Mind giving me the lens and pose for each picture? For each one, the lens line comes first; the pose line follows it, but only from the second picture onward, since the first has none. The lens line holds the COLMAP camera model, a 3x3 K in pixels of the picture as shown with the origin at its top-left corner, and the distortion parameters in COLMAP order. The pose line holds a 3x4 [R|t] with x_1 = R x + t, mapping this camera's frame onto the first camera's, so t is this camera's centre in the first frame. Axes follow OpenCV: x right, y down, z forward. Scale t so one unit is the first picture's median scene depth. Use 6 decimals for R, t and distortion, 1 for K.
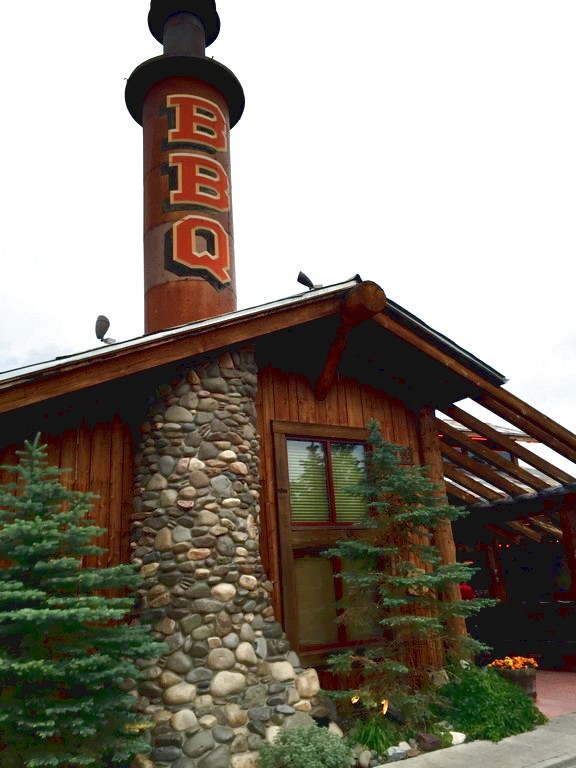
lens RADIAL K [[666.2, 0, 288.0], [0, 666.2, 384.0], [0, 0, 1]] dist [0.066616, -0.093461]
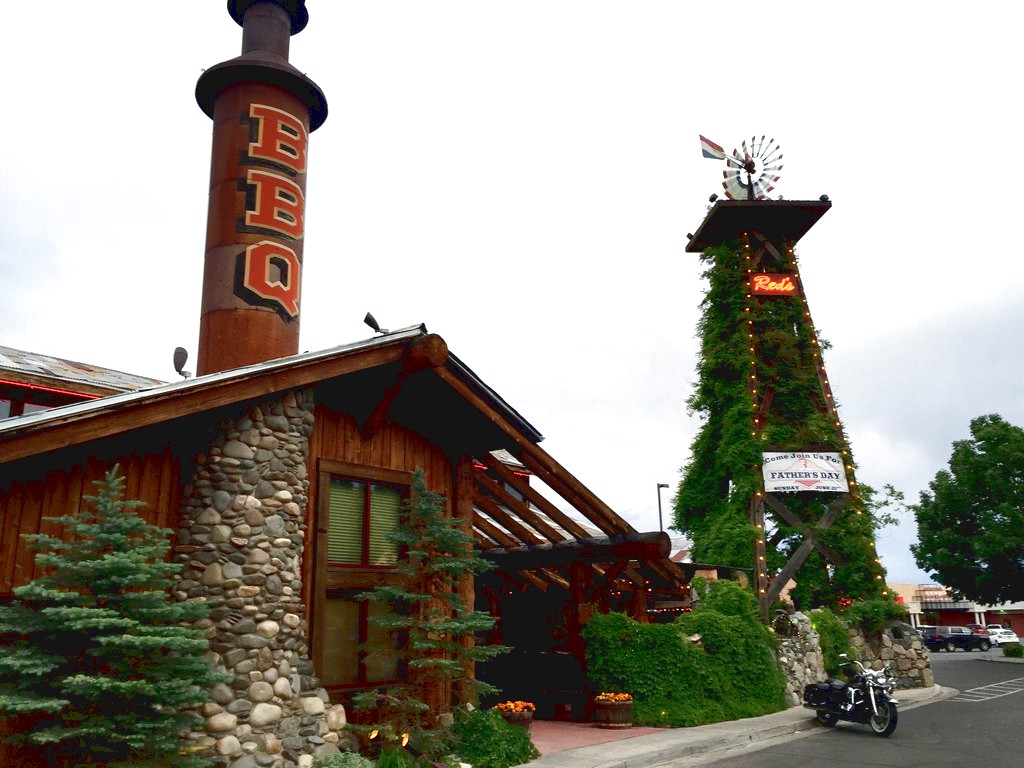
lens RADIAL K [[888.3, 0, 512.0], [0, 888.3, 384.0], [0, 0, 1]] dist [0.066616, -0.093461]
pose [[0.943227, 0.133433, 0.304168, -0.195547], [-0.139793, 0.990180, -0.000875, -0.106708], [-0.301298, -0.041695, 0.952618, -0.382957]]
